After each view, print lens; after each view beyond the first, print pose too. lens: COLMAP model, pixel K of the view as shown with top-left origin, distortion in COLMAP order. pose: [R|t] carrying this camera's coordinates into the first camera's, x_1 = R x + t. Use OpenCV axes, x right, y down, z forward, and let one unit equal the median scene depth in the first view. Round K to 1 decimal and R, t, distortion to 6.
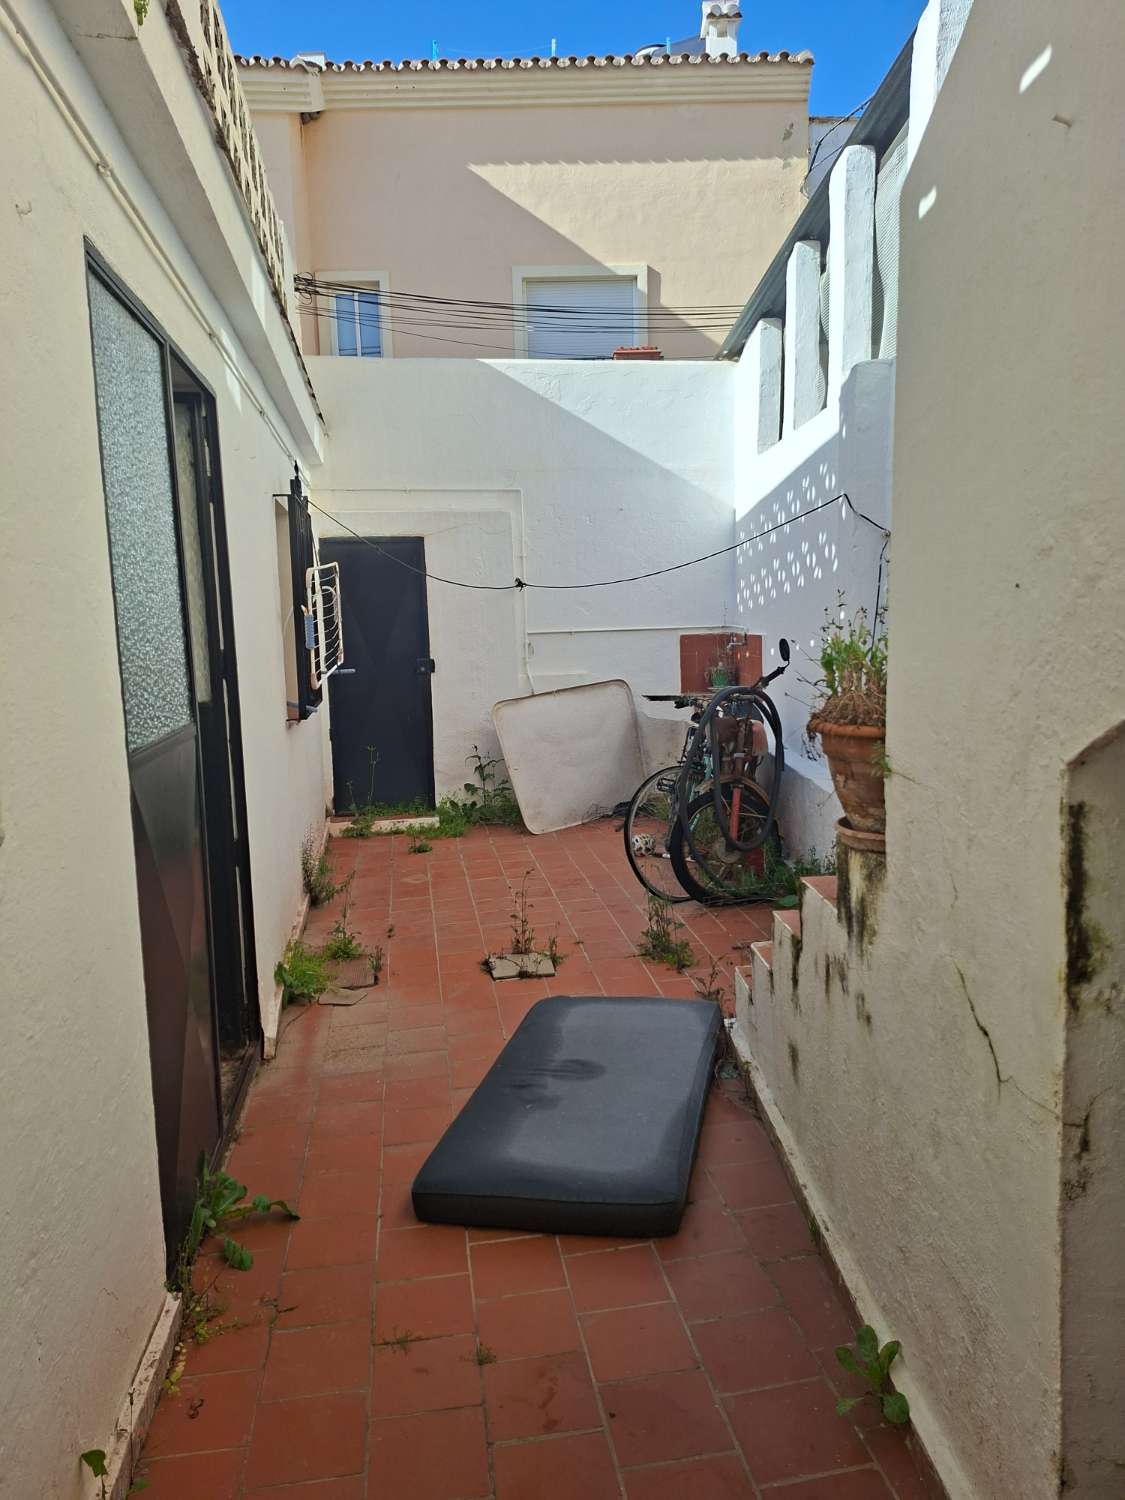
lens RADIAL K [[1039.7, 0, 559.8], [0, 1039.7, 741.3], [0, 0, 1]] dist [0.087037, -0.093369]
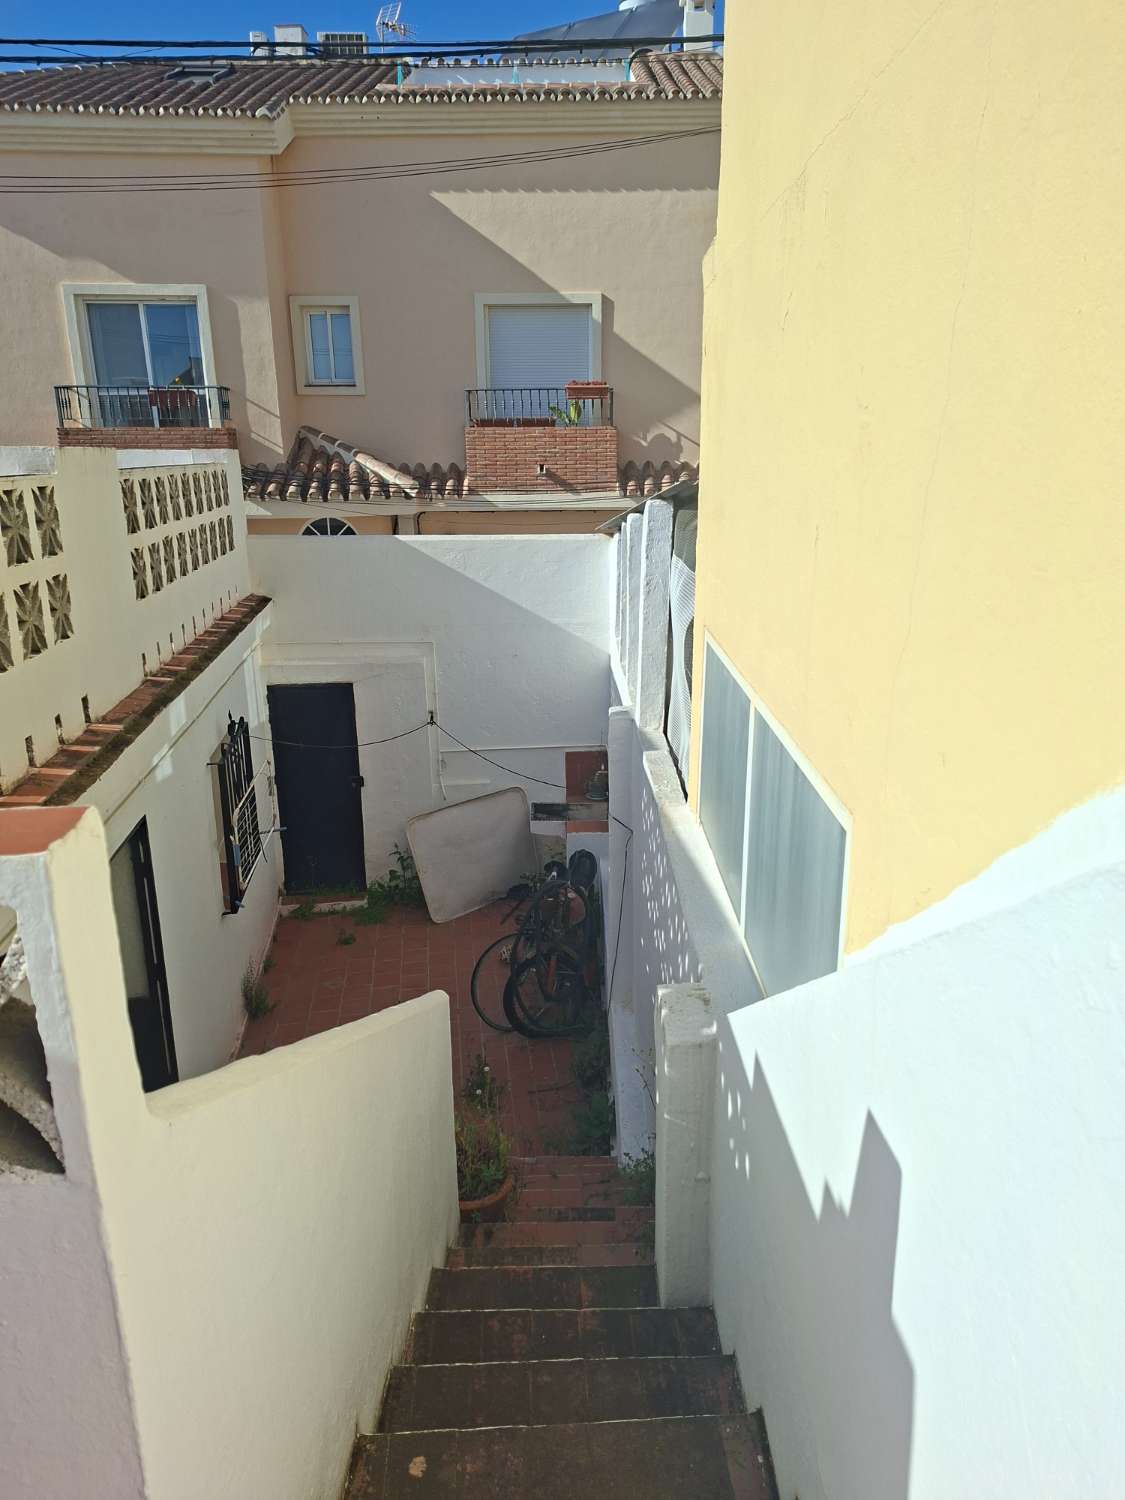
lens RADIAL K [[1039.7, 0, 564.9], [0, 1039.7, 761.0], [0, 0, 1]] dist [0.087037, -0.093369]
pose [[0.999733, 0.022389, -0.005707, 0.124860], [-0.021334, 0.989350, 0.143984, -0.275521], [0.008870, -0.143824, 0.989564, -0.226685]]
